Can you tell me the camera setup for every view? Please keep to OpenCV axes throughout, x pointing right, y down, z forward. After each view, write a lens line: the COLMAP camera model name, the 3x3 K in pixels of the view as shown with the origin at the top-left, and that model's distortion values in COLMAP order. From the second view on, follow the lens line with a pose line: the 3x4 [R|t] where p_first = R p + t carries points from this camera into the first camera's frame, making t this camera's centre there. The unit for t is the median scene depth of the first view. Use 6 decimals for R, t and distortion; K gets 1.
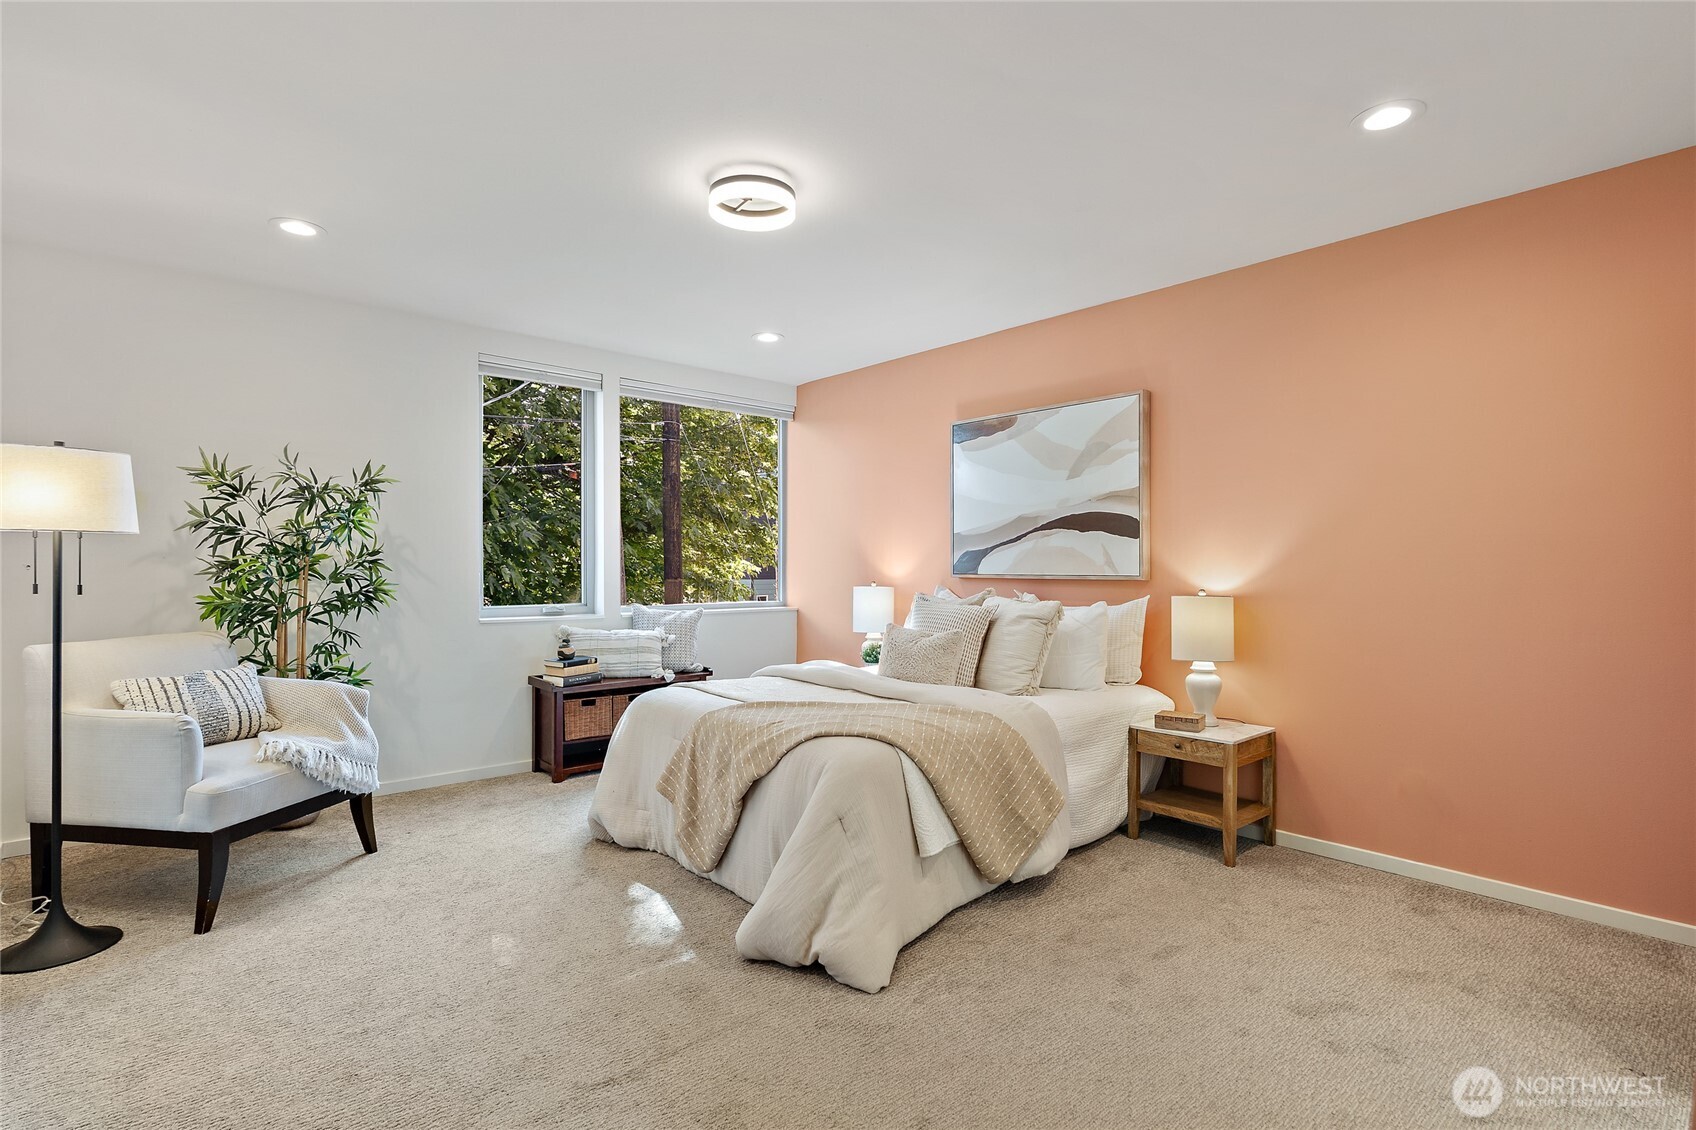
lens RADIAL K [[816.9, 0, 854.6], [0, 816.9, 567.5], [0, 0, 1]] dist [-0.000096, 0.000525]
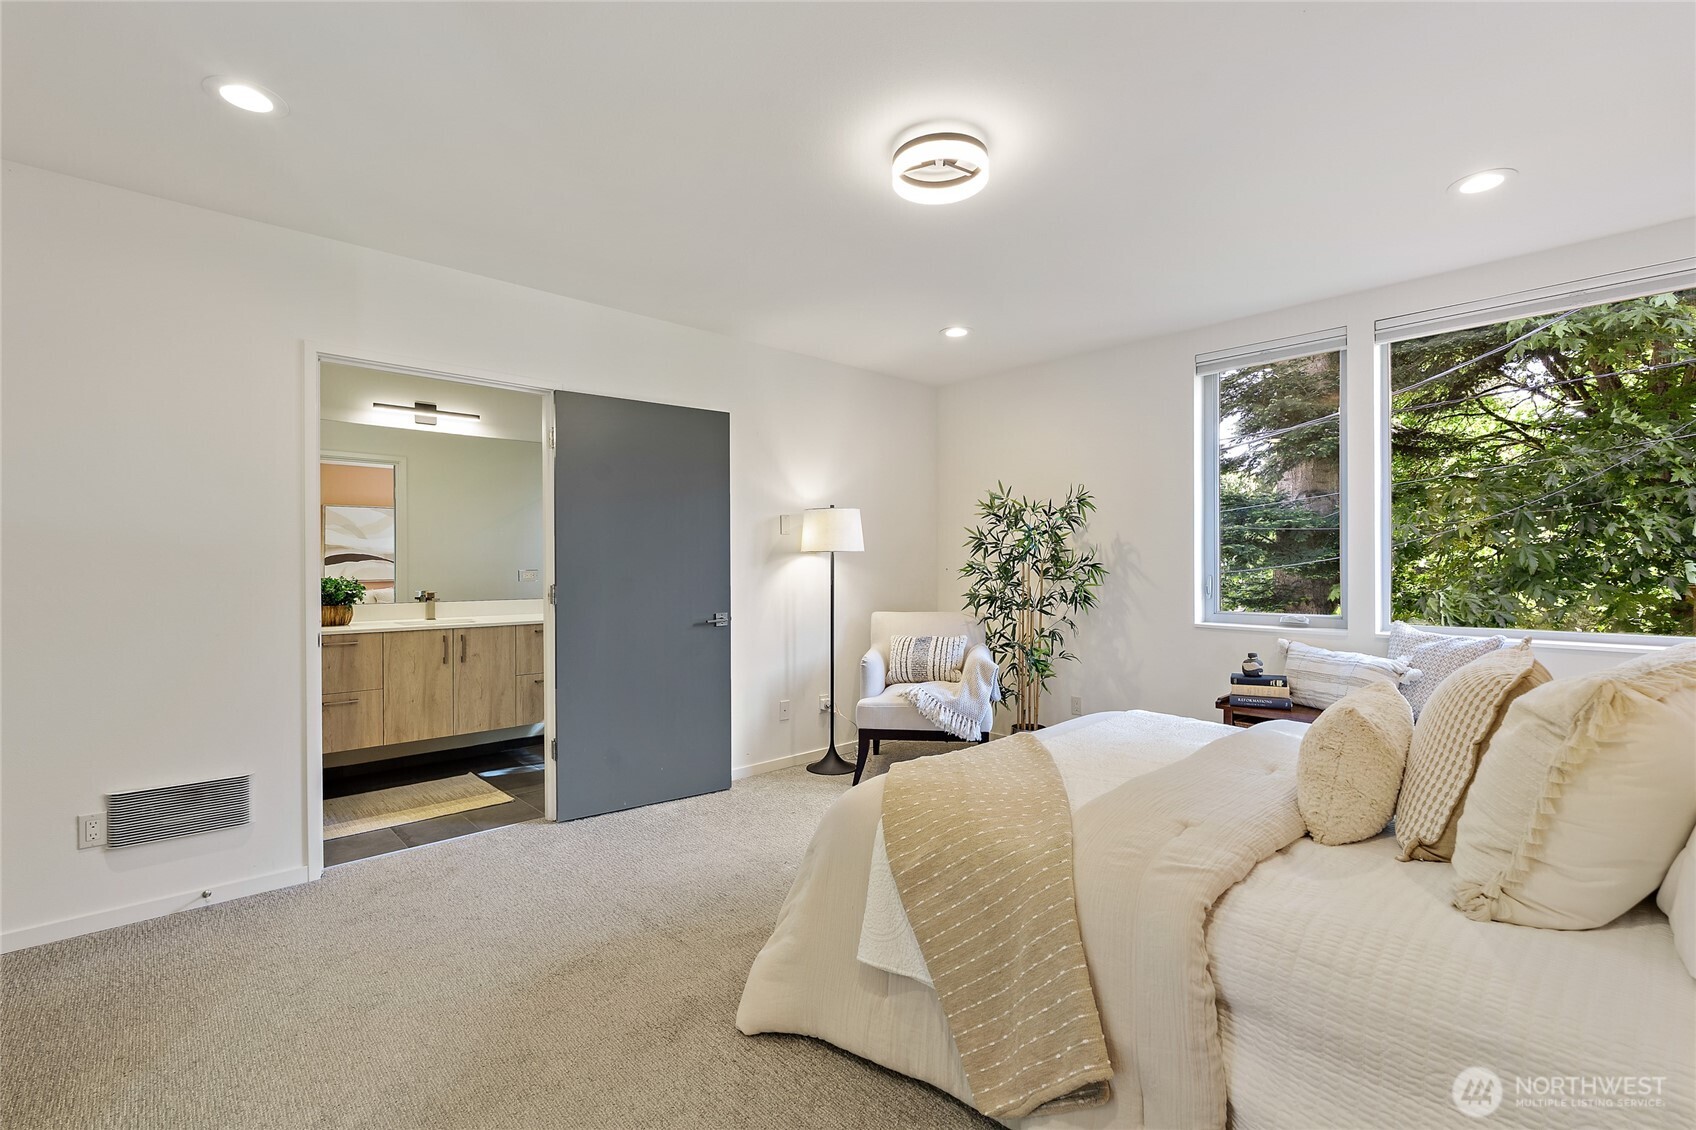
lens RADIAL K [[734.3, 0, 848.0], [0, 734.3, 565.0], [0, 0, 1]] dist [-0.000853, -0.000123]
pose [[0.045313, -0.005228, -0.998959, 0.452551], [-0.004318, 0.999976, -0.005429, -0.001630], [0.998964, 0.004560, 0.045289, 0.567459]]
